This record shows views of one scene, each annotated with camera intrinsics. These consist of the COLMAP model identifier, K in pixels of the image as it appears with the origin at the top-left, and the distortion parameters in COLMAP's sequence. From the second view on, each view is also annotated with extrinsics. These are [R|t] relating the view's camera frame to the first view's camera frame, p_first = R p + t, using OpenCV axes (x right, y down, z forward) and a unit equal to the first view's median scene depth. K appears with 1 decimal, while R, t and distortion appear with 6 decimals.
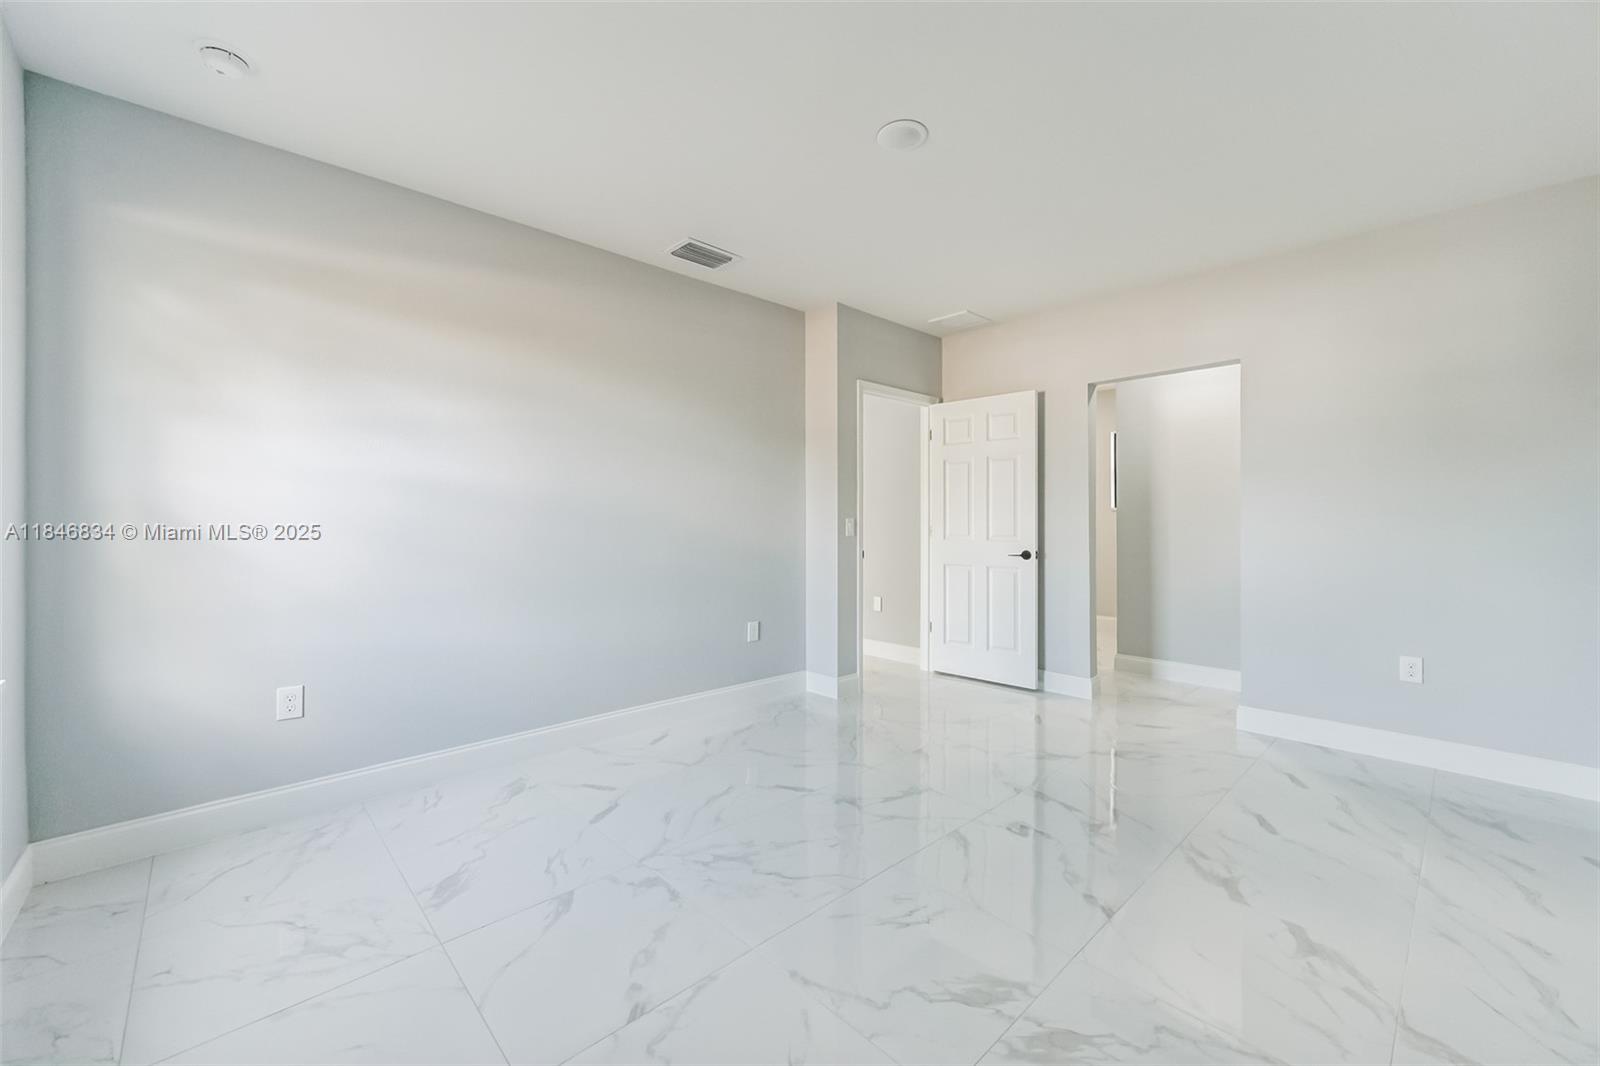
lens RADIAL K [[633.4, 0, 800.0], [0, 633.4, 533.0], [0, 0, 1]] dist [0.000722, 0.000095]
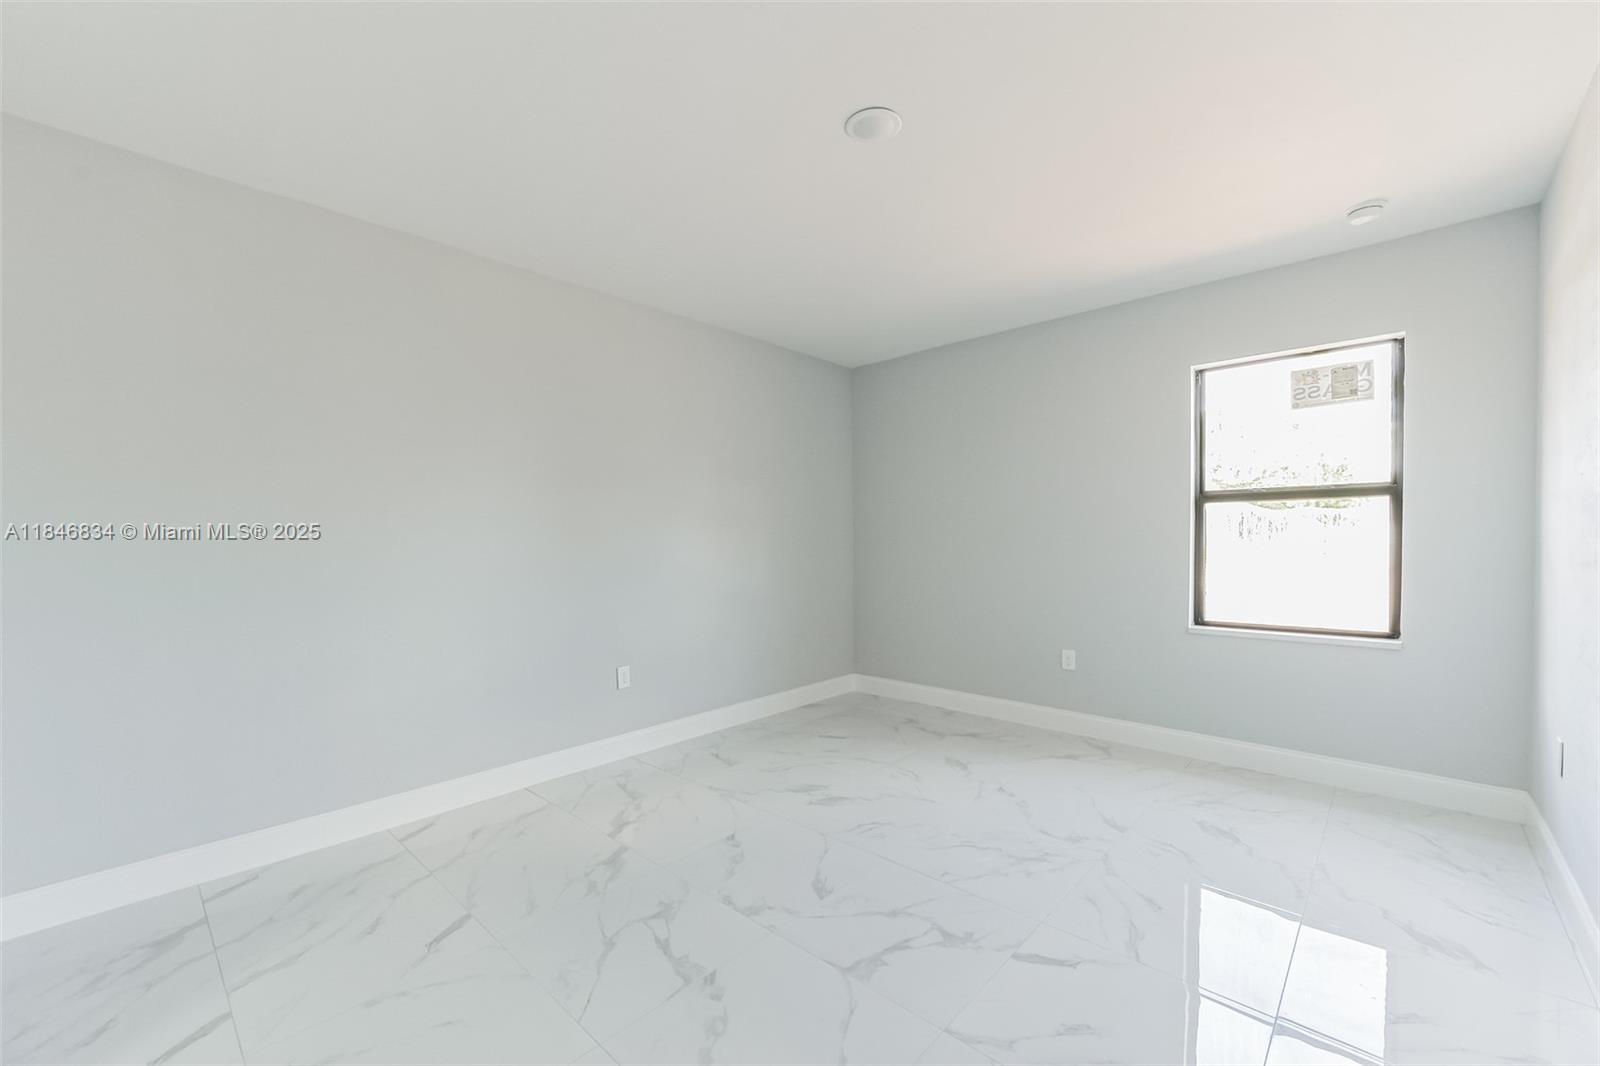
lens RADIAL K [[633.4, 0, 800.0], [0, 633.4, 533.0], [0, 0, 1]] dist [0.000722, 0.000095]
pose [[-0.997567, 0.009508, -0.069064, 0.362766], [0.008793, 0.999905, 0.010648, -0.074269], [0.069158, 0.010015, -0.997555, 2.050388]]
